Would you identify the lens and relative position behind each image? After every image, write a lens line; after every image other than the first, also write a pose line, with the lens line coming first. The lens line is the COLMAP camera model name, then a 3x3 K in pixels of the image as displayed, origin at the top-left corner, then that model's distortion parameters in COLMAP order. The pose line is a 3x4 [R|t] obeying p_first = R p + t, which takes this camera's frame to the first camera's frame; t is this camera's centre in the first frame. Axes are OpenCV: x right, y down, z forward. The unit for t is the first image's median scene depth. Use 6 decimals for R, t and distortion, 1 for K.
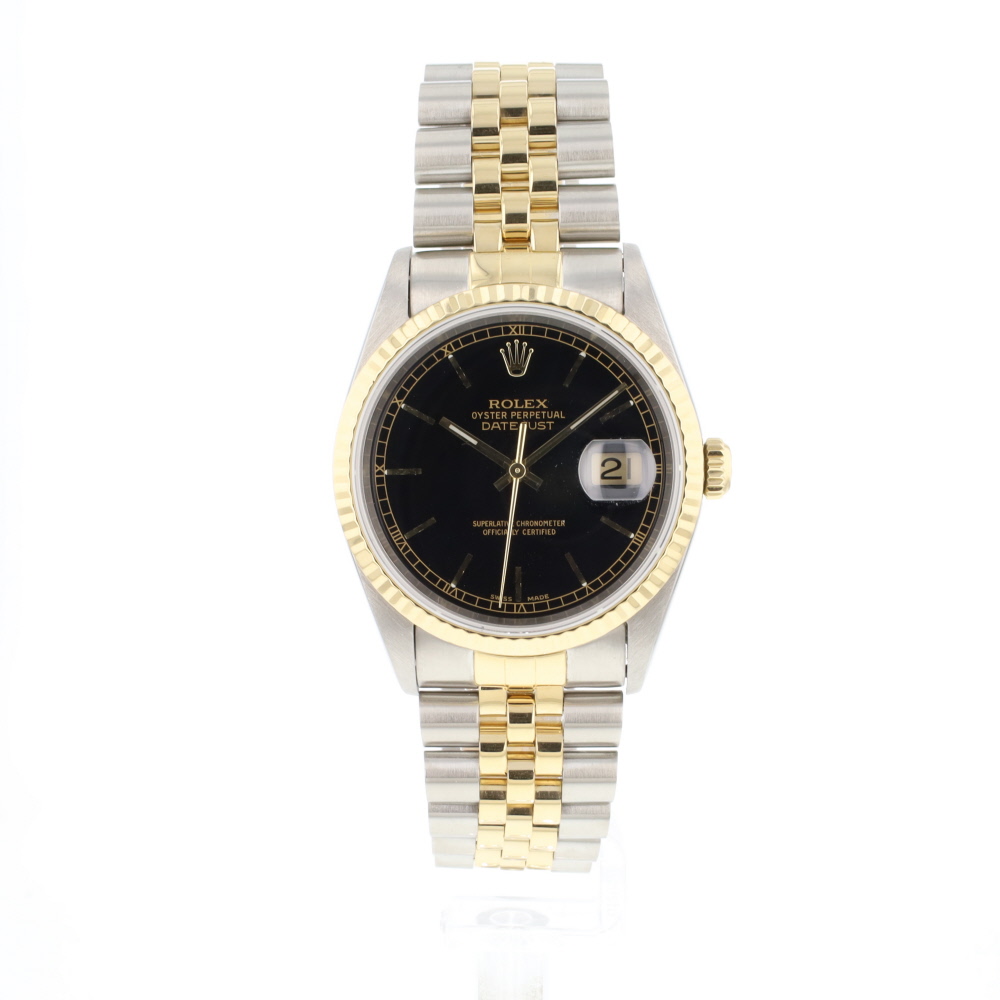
lens RADIAL K [[1870.4, 0, 500.8], [0, 1870.4, 499.4], [0, 0, 1]] dist [-0.025233, 0.000000]
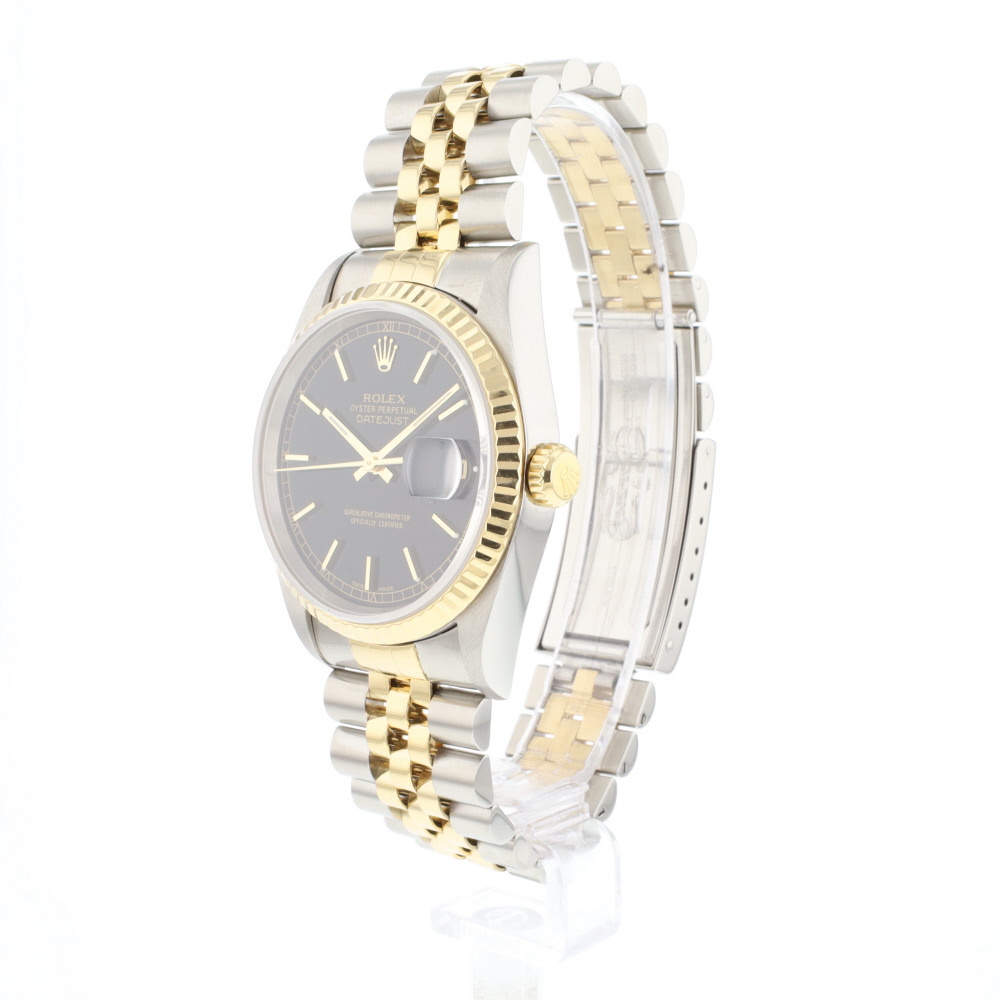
lens RADIAL K [[1870.4, 0, 506.6], [0, 1870.4, 497.4], [0, 0, 1]] dist [-0.025233, 0.000000]
pose [[0.797213, 0.073894, -0.599158, 0.681977], [-0.079711, 0.996675, 0.016859, -0.019682], [0.598412, 0.034320, 0.800453, 0.220076]]
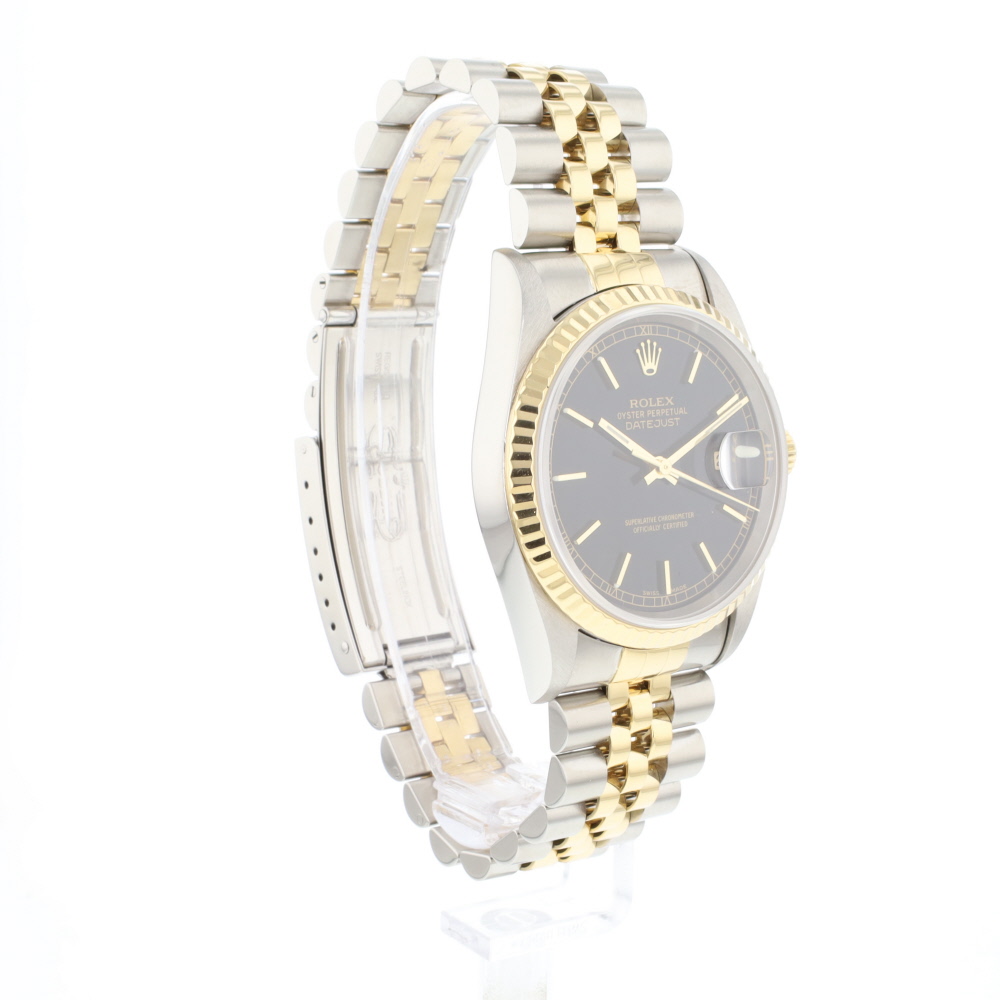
lens RADIAL K [[1870.4, 0, 505.4], [0, 1870.4, 503.3], [0, 0, 1]] dist [-0.025233, 0.000000]
pose [[0.790051, -0.082777, 0.607427, -0.679452], [0.076826, 0.996399, 0.035861, -0.038856], [-0.608209, 0.018334, 0.793566, 0.238178]]
